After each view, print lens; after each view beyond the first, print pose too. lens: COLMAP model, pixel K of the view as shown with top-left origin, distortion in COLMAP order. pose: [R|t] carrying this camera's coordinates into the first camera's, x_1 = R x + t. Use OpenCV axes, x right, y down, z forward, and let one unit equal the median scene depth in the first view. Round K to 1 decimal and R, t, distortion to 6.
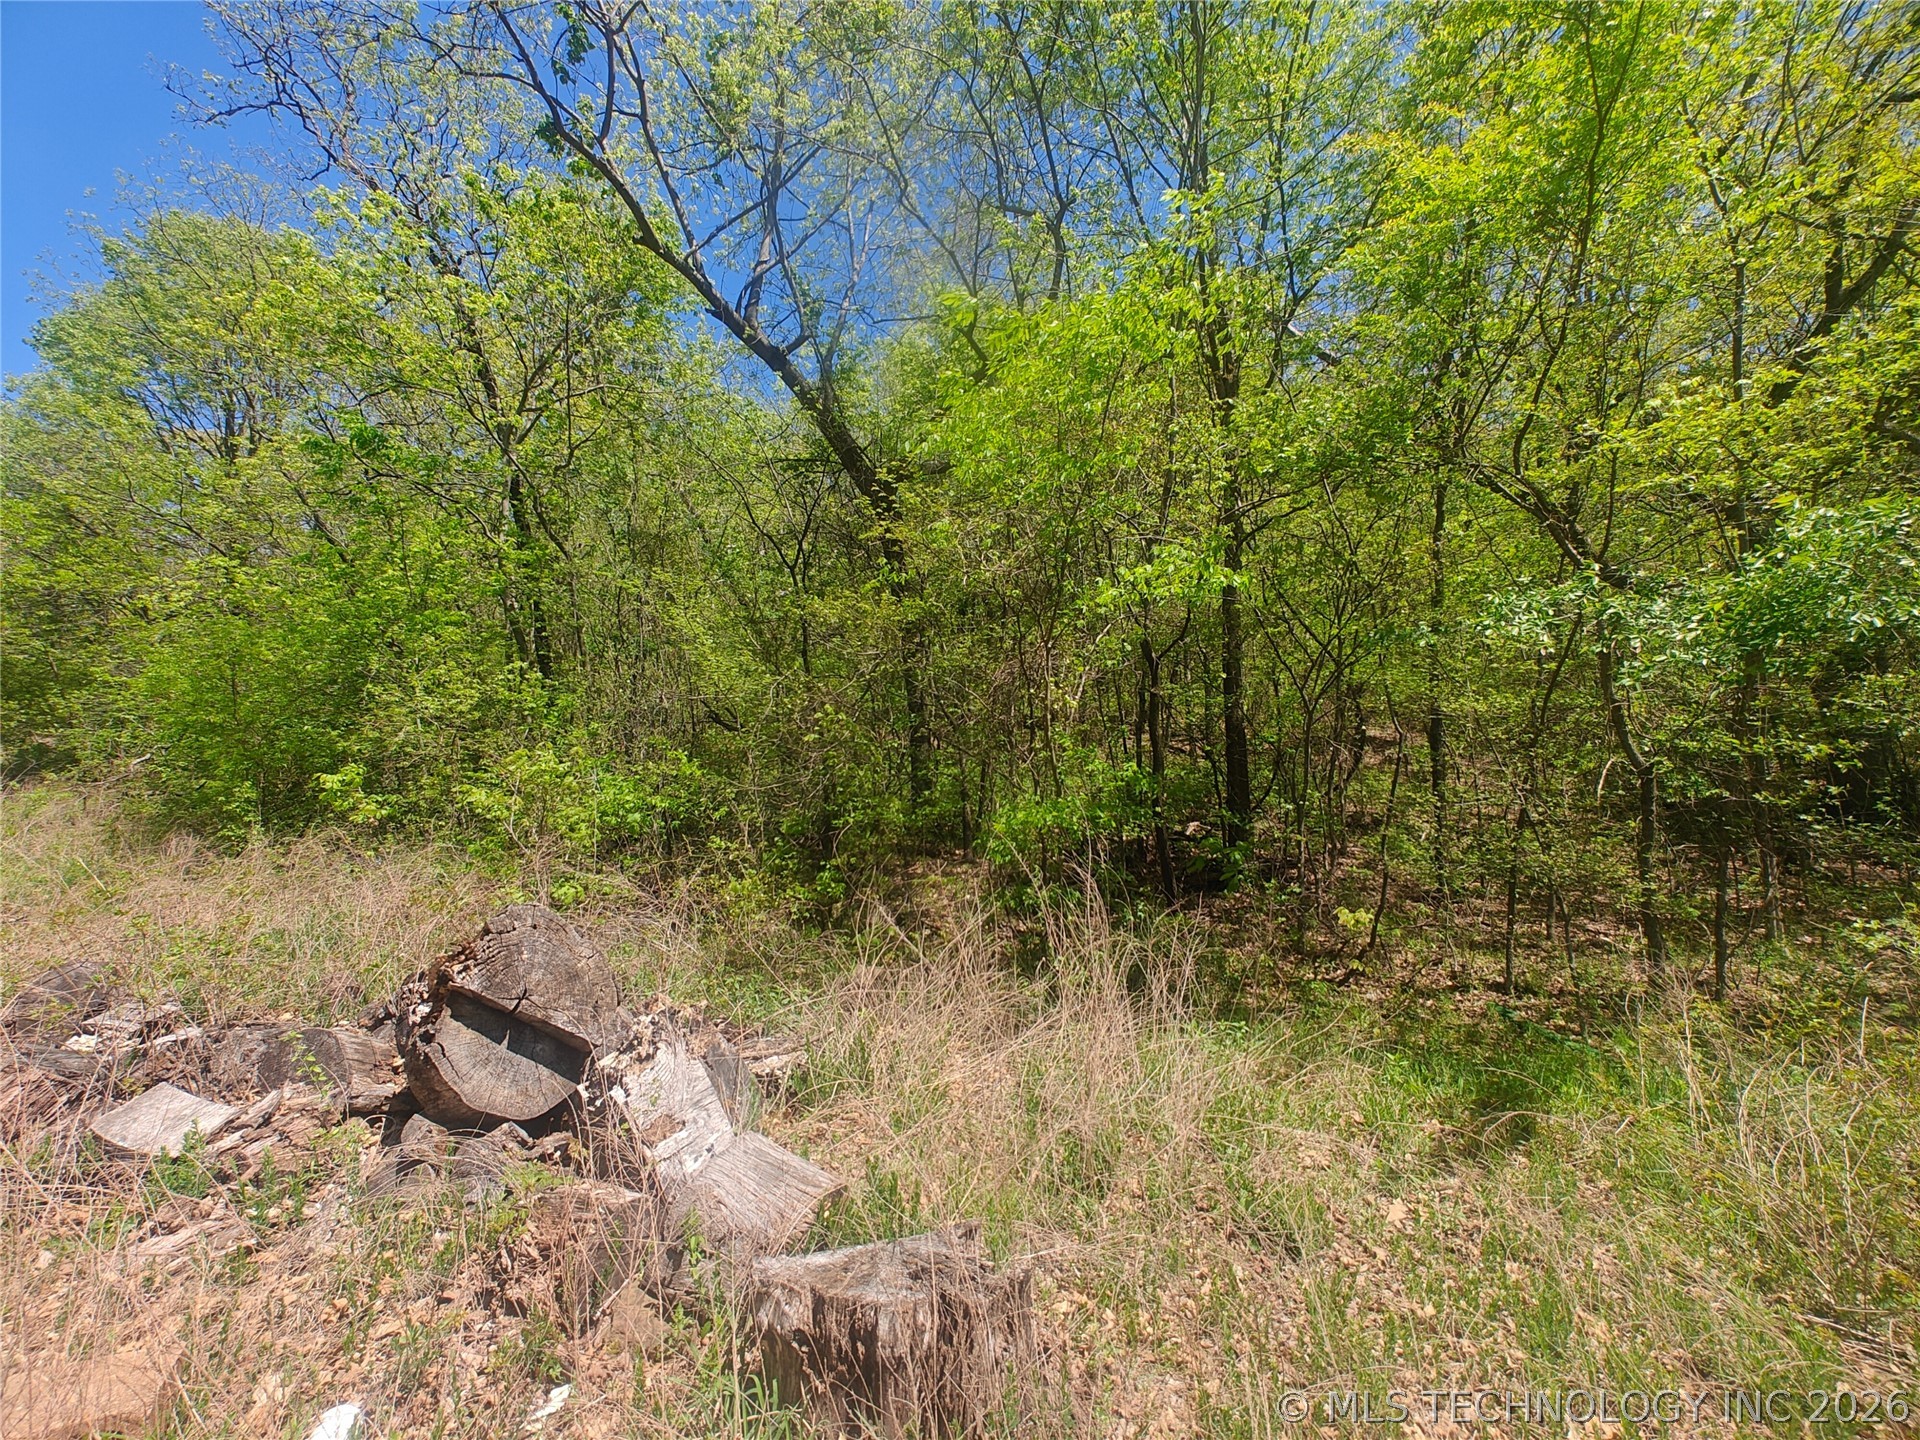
lens RADIAL K [[756.9, 0, 960.0], [0, 756.9, 720.0], [0, 0, 1]] dist [0.001181, 0.000153]
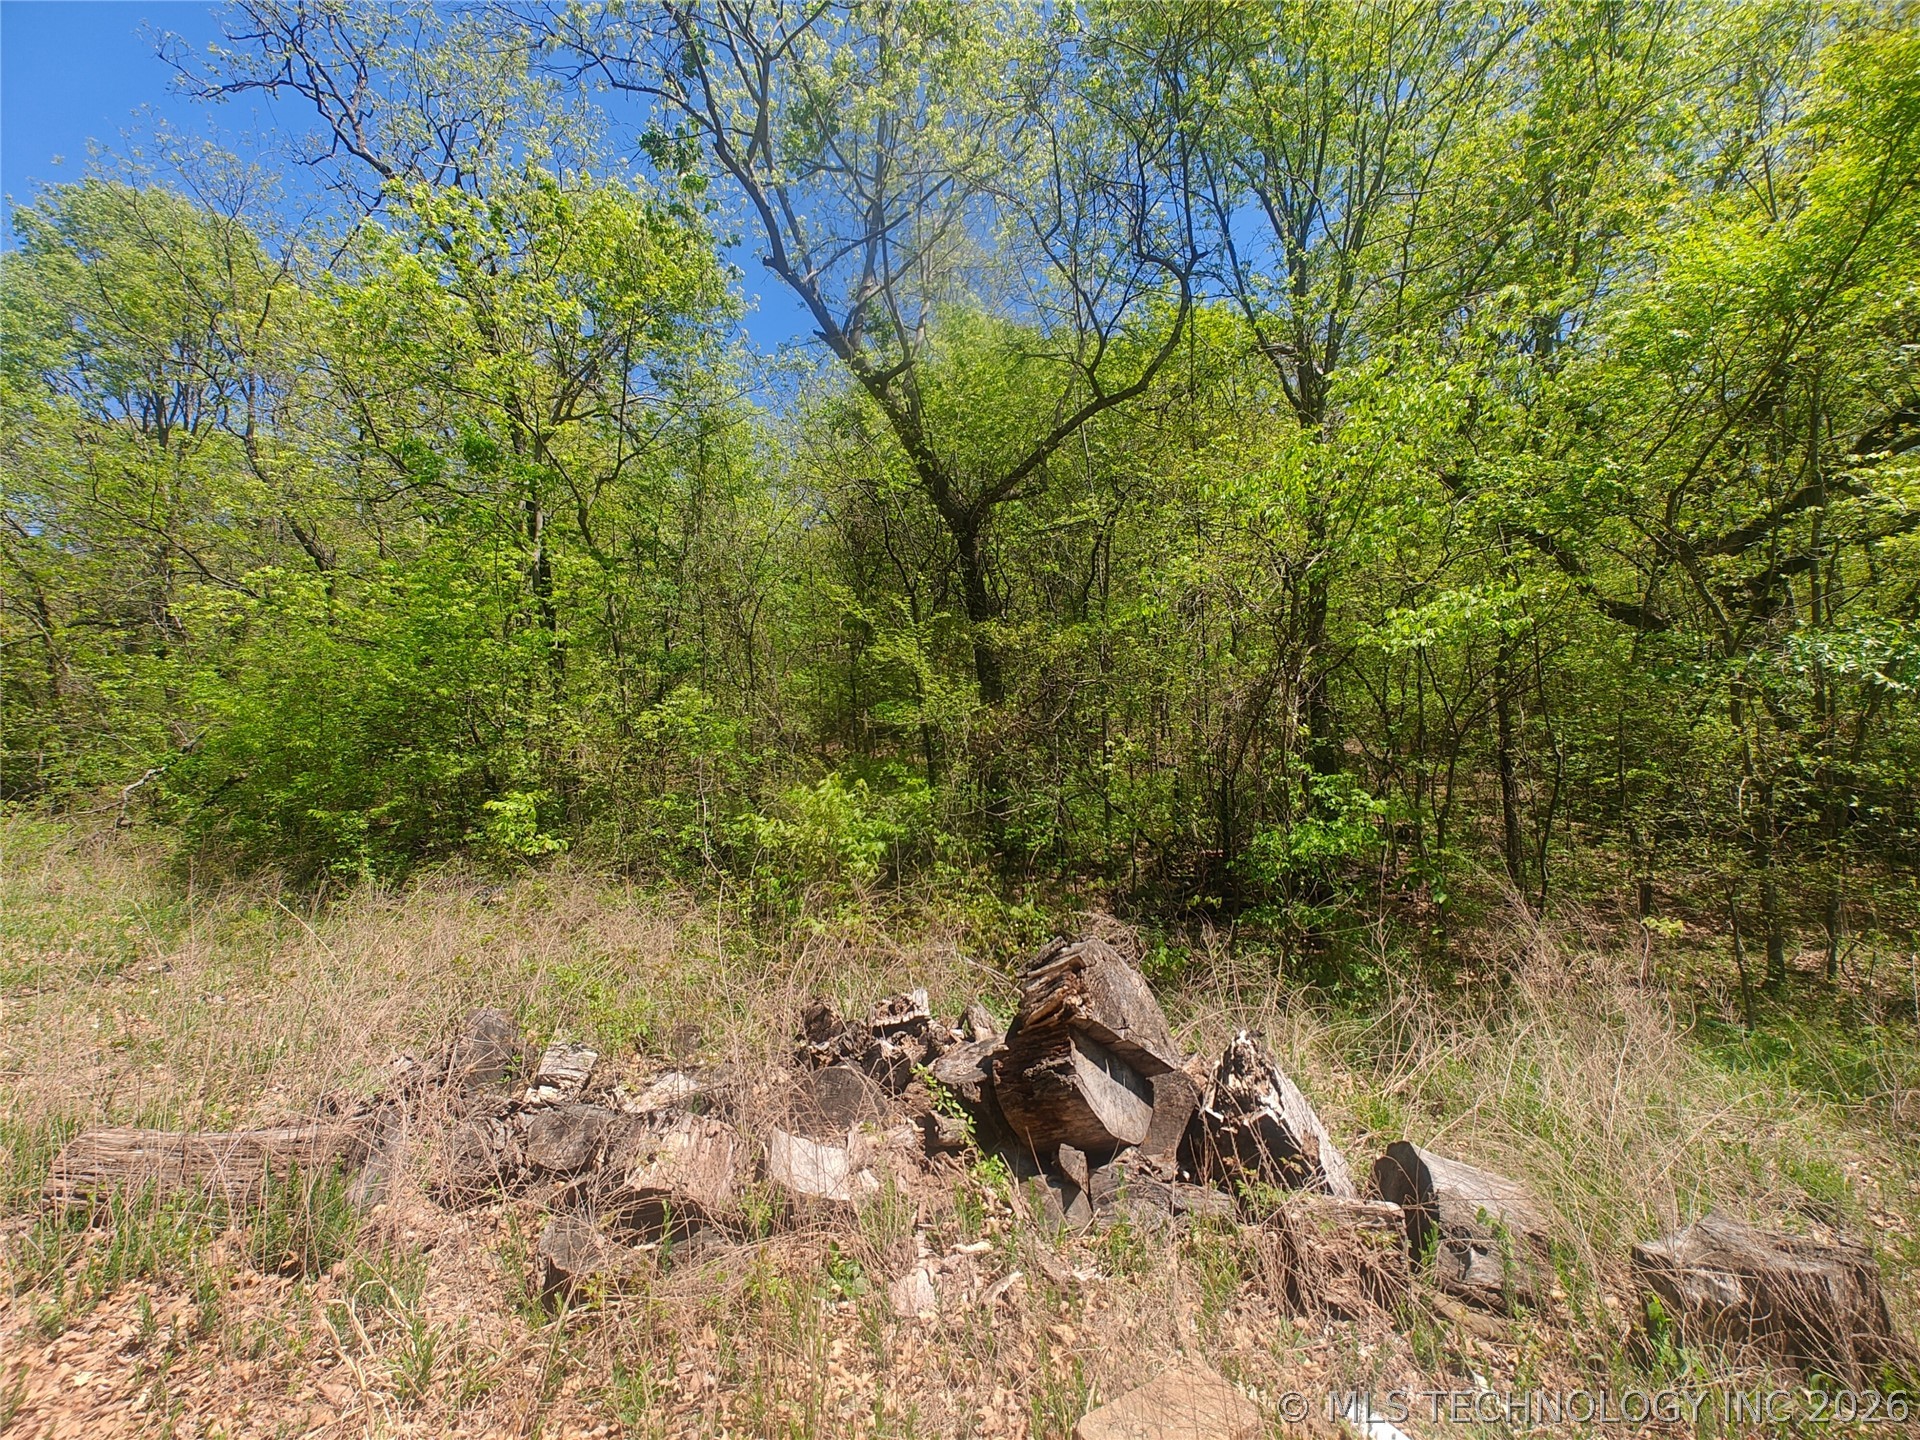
lens RADIAL K [[773.2, 0, 989.7], [0, 773.2, 724.6], [0, 0, 1]] dist [-0.000272, 0.000840]
pose [[0.996630, 0.007268, 0.081704, -0.188870], [-0.005530, 0.999754, -0.021469, -0.007316], [-0.081840, 0.020945, 0.996425, -0.015584]]
